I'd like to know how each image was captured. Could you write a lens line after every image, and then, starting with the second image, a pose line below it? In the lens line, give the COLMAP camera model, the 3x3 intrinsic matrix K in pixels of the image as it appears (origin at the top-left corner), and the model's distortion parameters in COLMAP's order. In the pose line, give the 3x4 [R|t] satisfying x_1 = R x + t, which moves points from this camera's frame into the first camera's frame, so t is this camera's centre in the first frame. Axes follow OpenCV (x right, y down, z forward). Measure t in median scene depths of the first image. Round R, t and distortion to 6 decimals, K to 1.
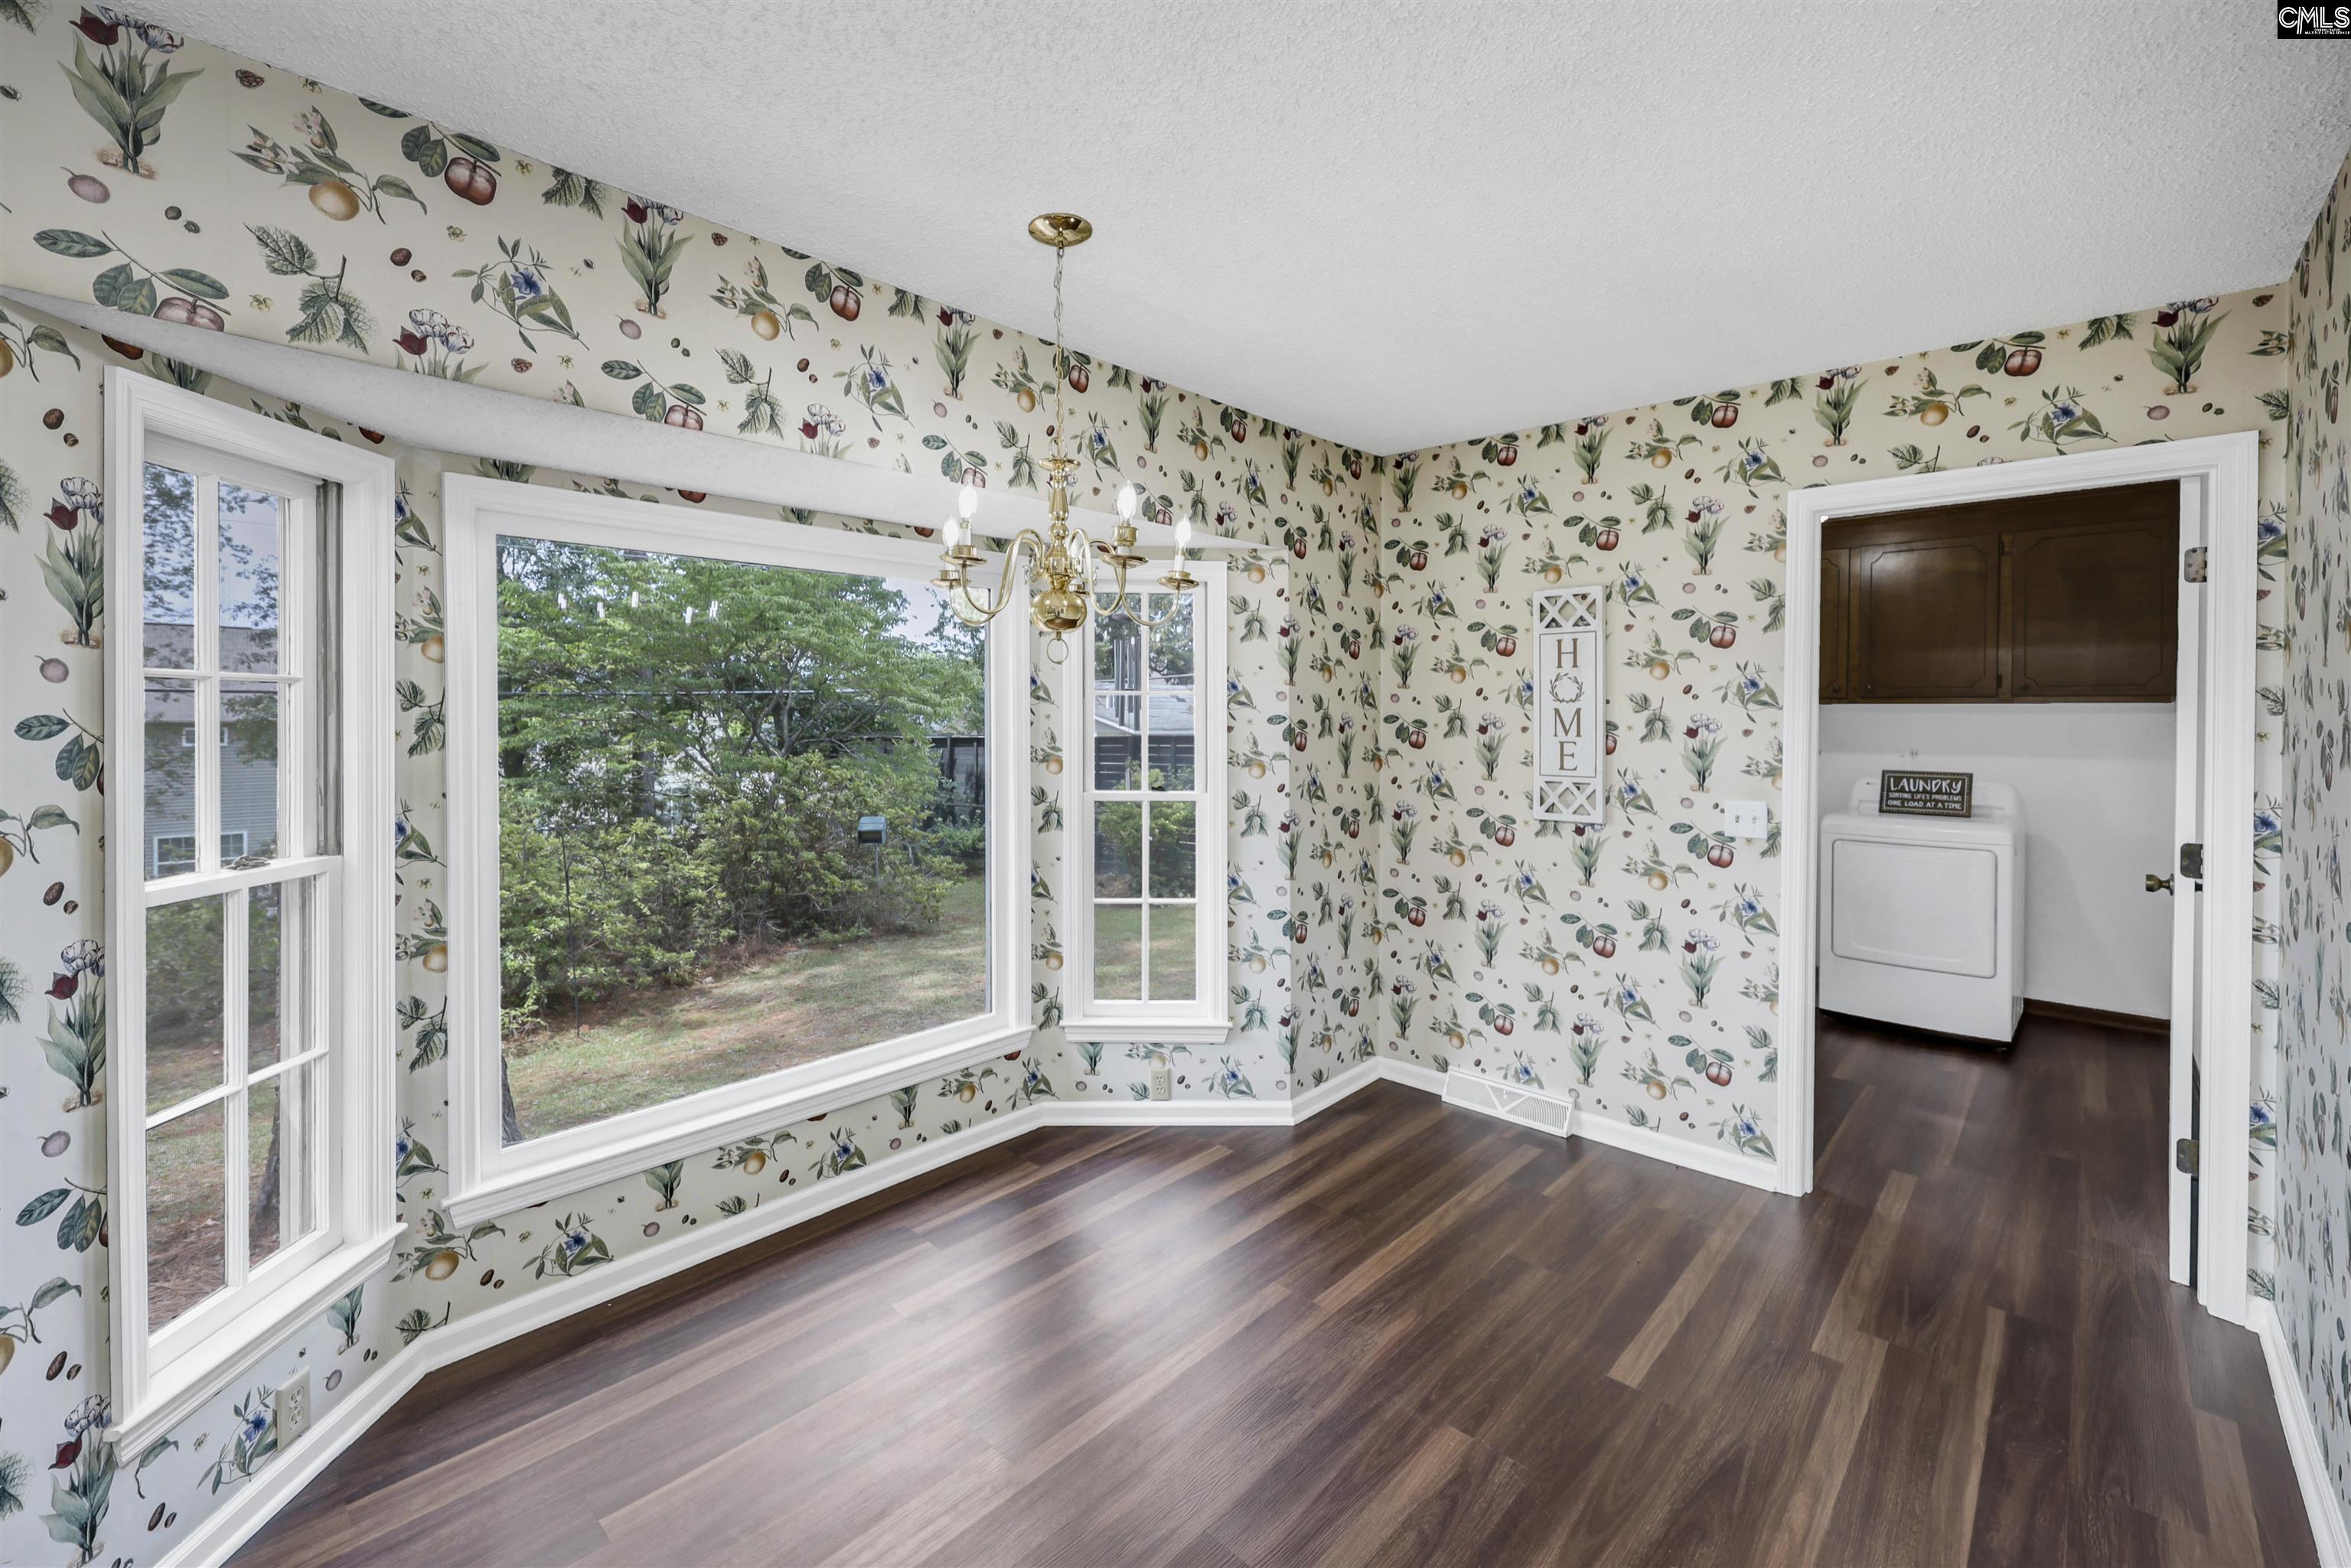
lens RADIAL K [[1010.1, 0, 1170.7], [0, 1010.1, 724.7], [0, 0, 1]] dist [0.001628, 0.000208]
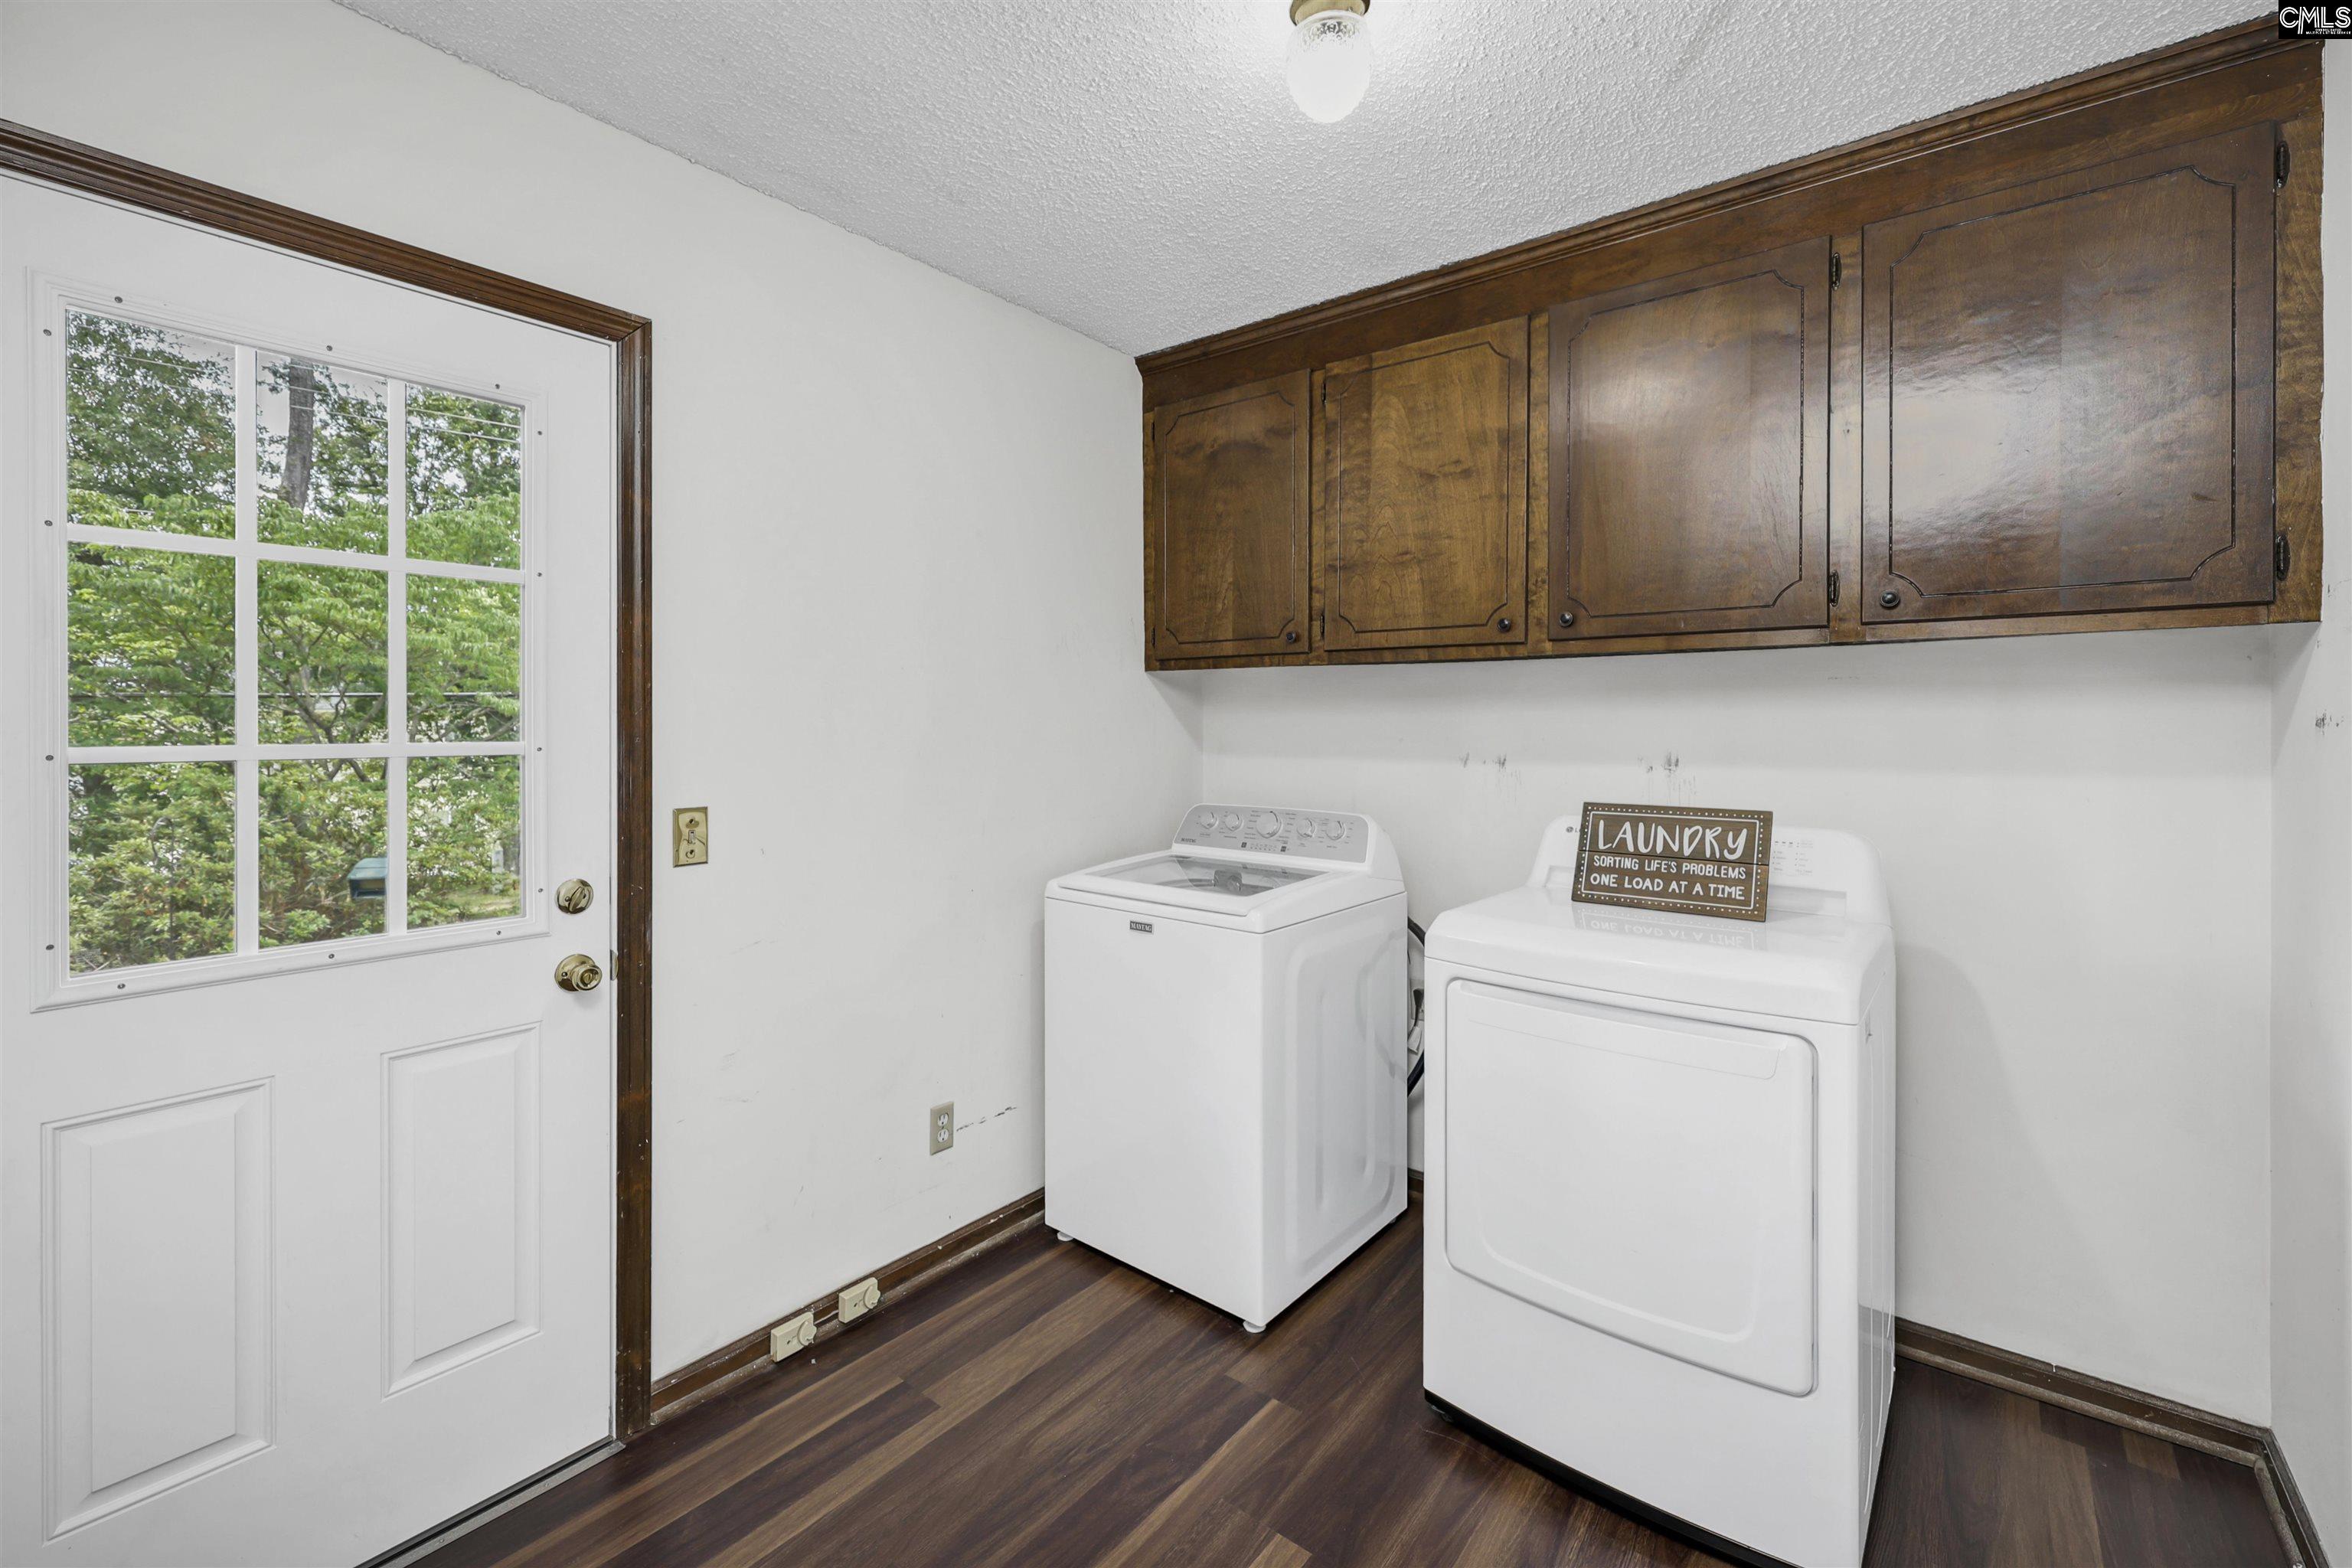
lens RADIAL K [[1010.5, 0, 1171.2], [0, 1010.5, 724.7], [0, 0, 1]] dist [0.001628, 0.000208]
pose [[0.997093, -0.000960, 0.076182, 0.504281], [0.001673, 0.999955, -0.009290, 0.015930], [-0.076170, 0.009390, 0.997051, 0.592009]]
